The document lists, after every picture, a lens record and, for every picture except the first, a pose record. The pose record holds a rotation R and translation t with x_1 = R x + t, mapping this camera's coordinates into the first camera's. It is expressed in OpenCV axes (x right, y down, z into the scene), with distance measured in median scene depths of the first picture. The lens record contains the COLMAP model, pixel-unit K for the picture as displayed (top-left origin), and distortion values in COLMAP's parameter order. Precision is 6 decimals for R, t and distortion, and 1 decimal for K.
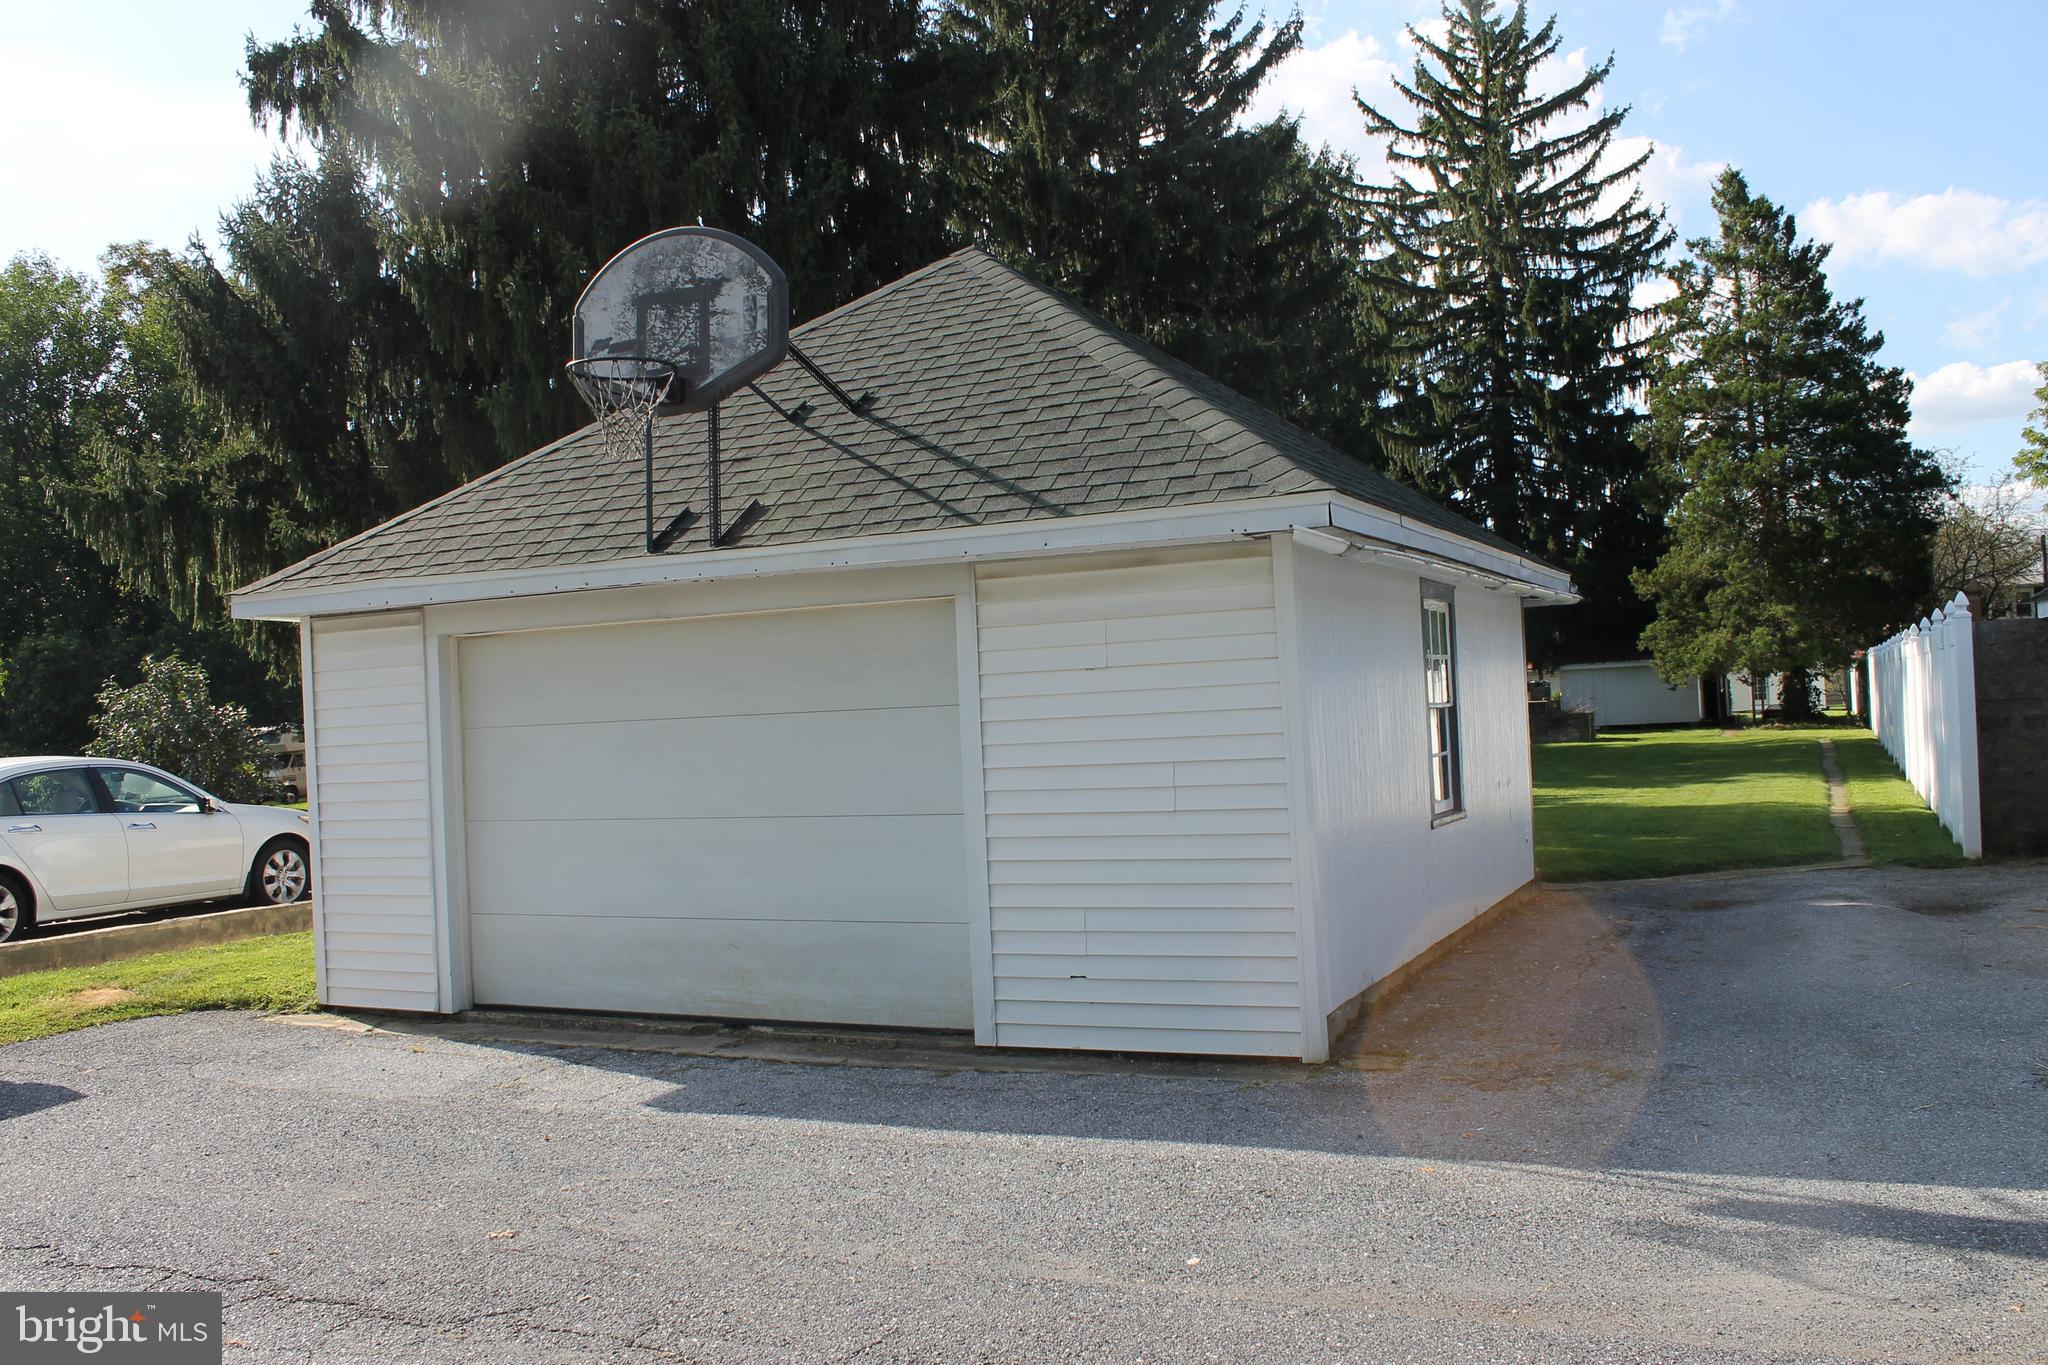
lens RADIAL K [[1792.7, 0, 1026.2], [0, 1792.7, 669.7], [0, 0, 1]] dist [-0.113351, 0.060057]
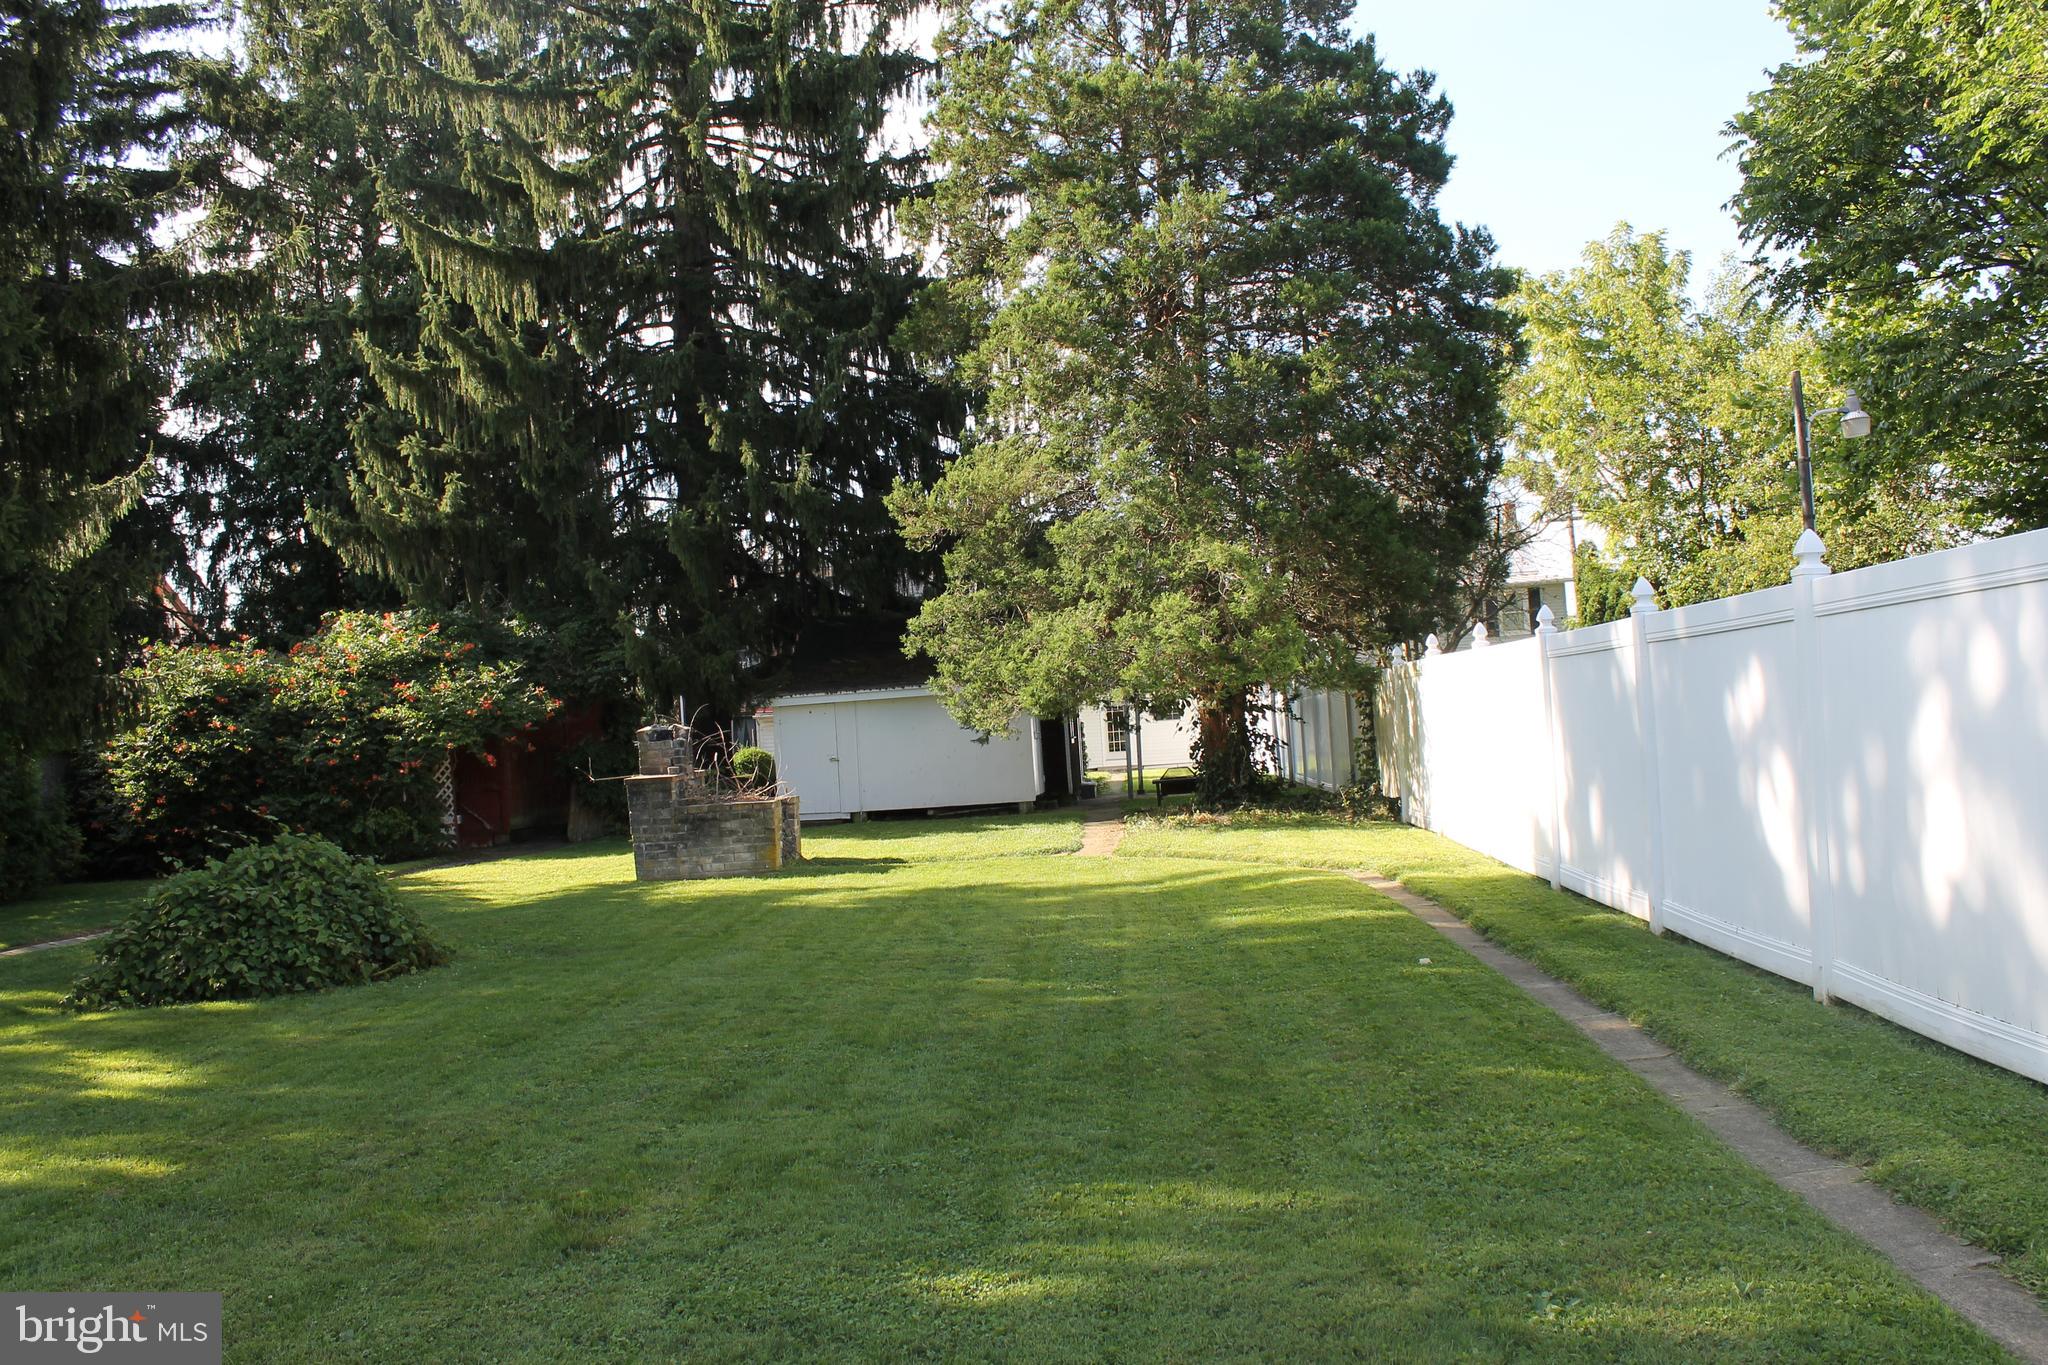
lens RADIAL K [[1792.7, 0, 1025.3], [0, 1792.7, 682.0], [0, 0, 1]] dist [-0.113351, 0.060057]
pose [[0.932256, -0.005518, 0.361757, 0.216437], [0.013591, 0.999712, -0.019776, 0.005272], [-0.361544, 0.023353, 0.932063, 0.582651]]
